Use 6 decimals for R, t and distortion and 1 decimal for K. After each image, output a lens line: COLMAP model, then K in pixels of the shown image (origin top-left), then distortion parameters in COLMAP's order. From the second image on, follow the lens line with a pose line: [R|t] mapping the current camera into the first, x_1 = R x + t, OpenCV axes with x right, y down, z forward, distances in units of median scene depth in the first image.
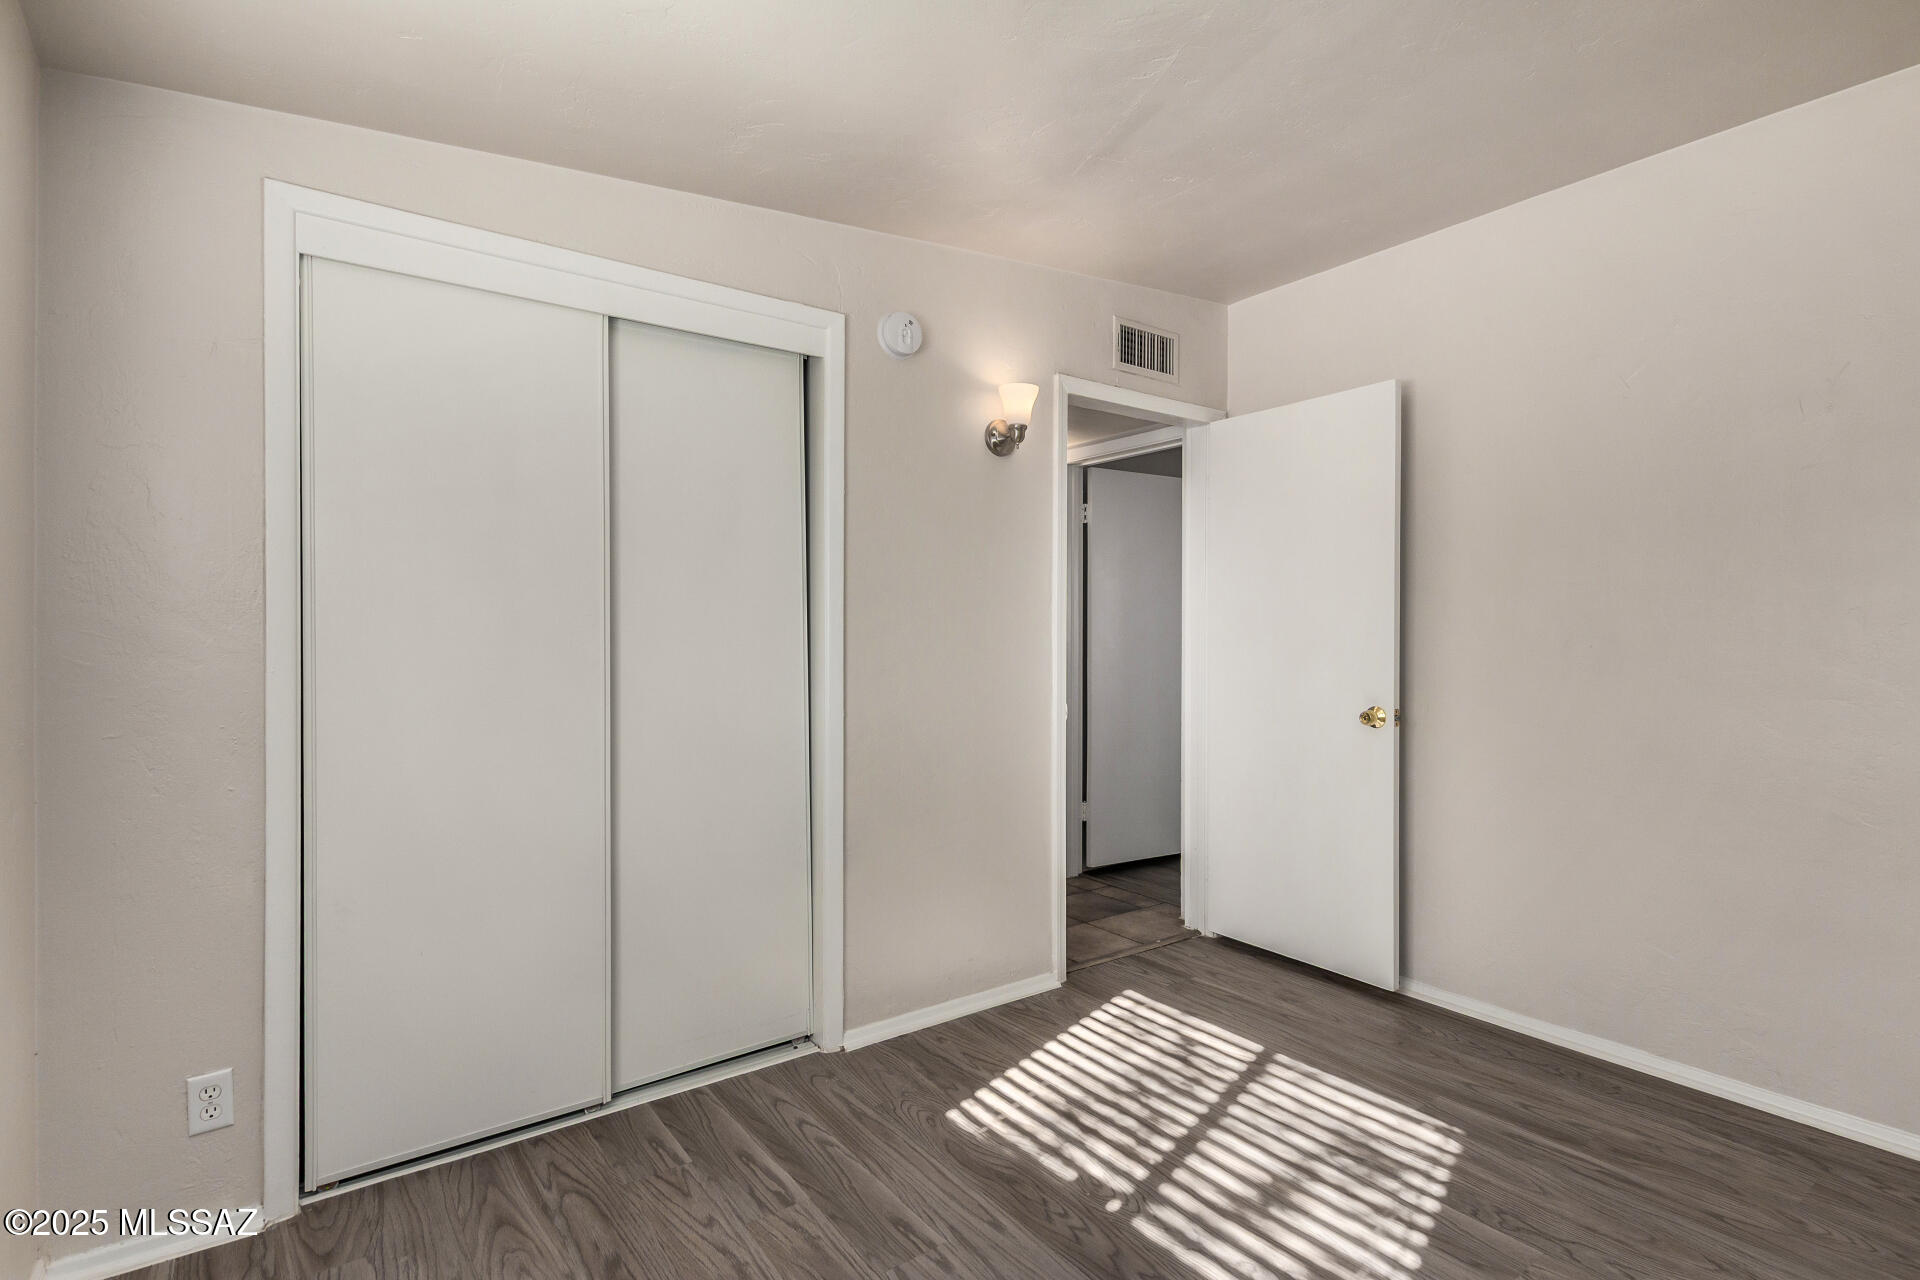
lens RADIAL K [[955.2, 0, 970.9], [0, 955.2, 640.3], [0, 0, 1]] dist [0.015307, -0.000937]
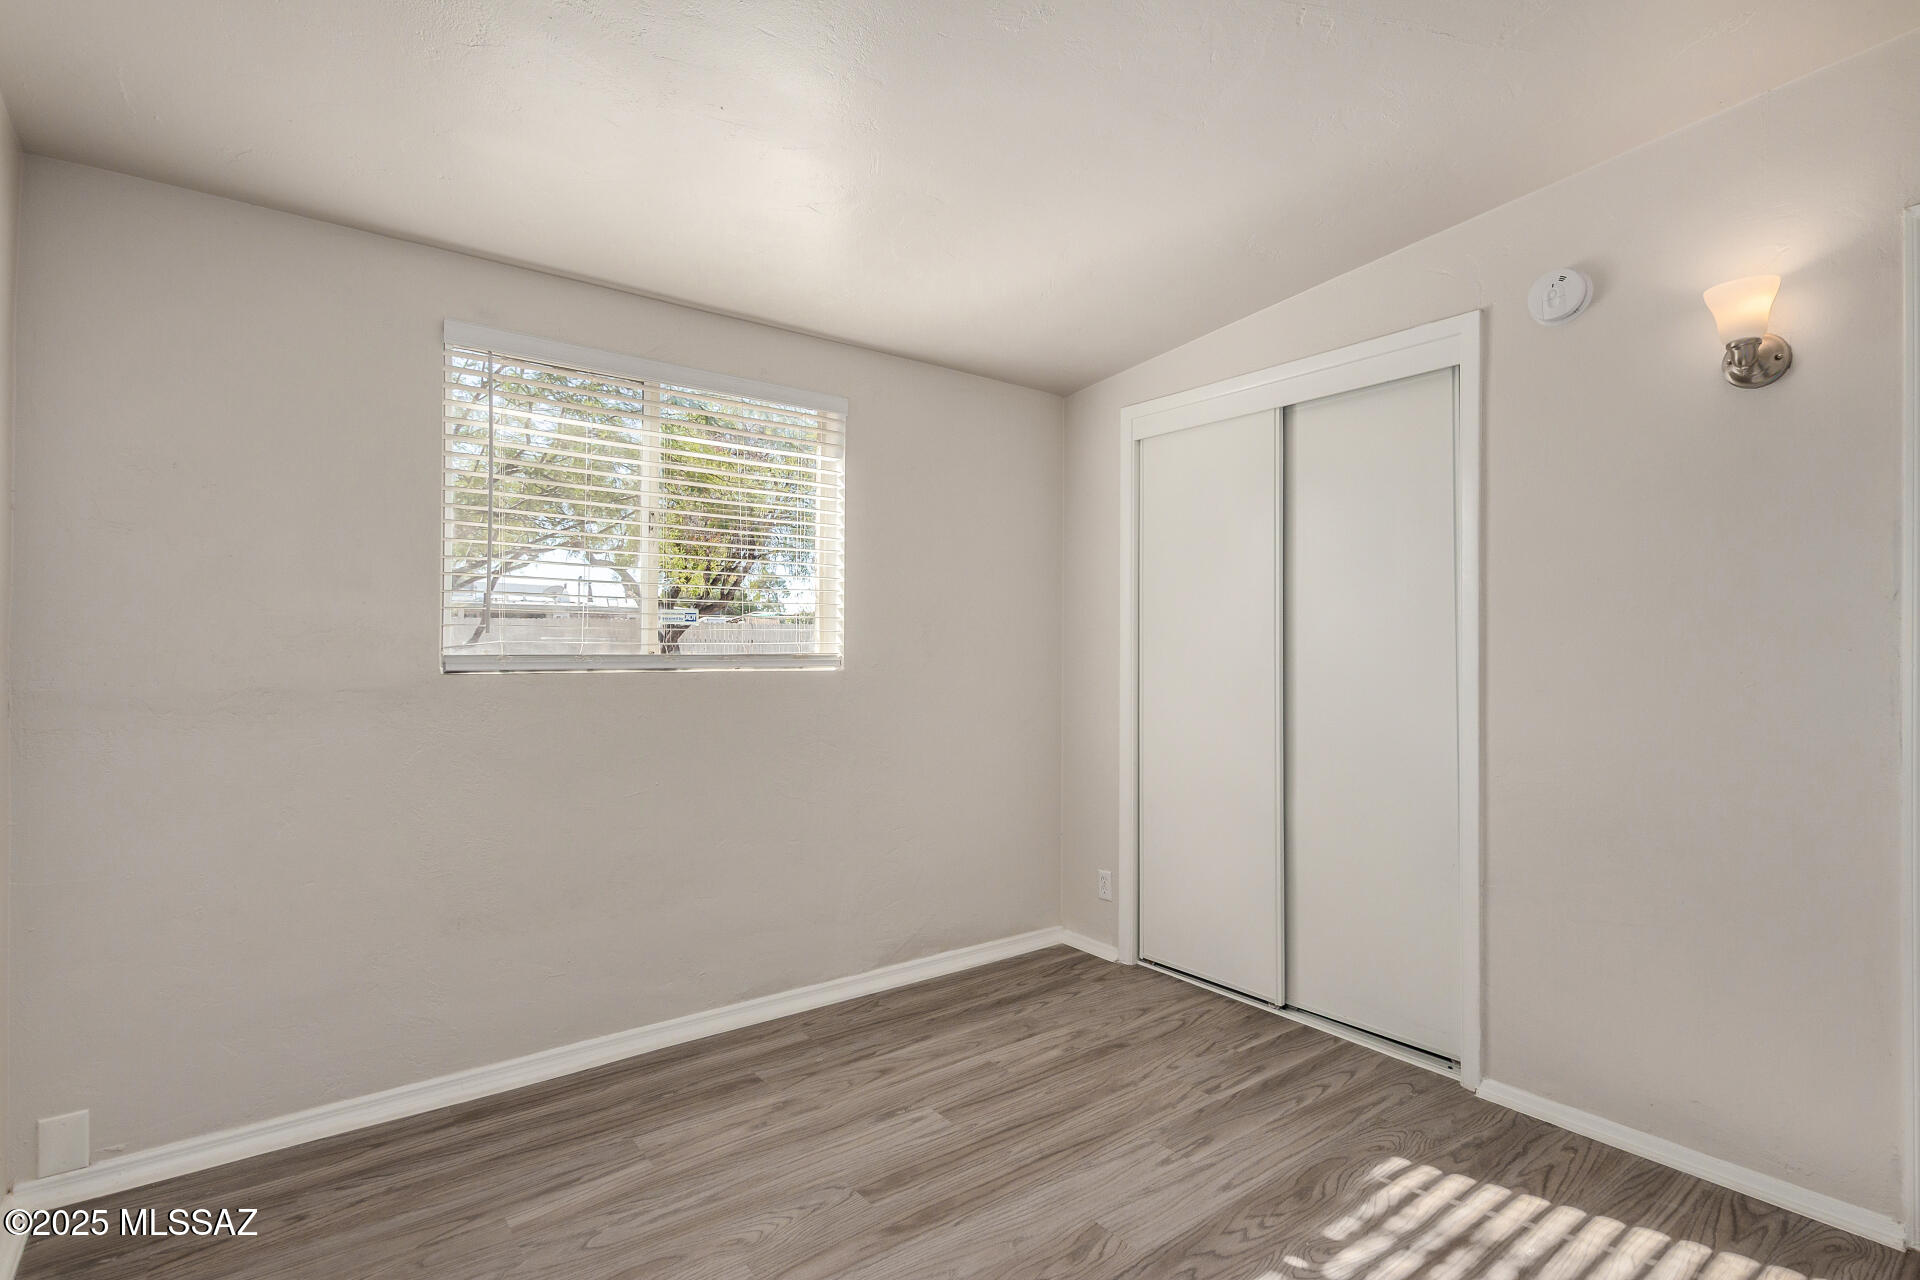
lens RADIAL K [[955.2, 0, 970.9], [0, 955.2, 640.3], [0, 0, 1]] dist [0.015307, -0.000937]
pose [[-0.012421, -0.008322, -0.999888, 0.980193], [-0.003513, 0.999960, -0.008279, -0.007121], [0.999917, 0.003410, -0.012450, 0.617128]]
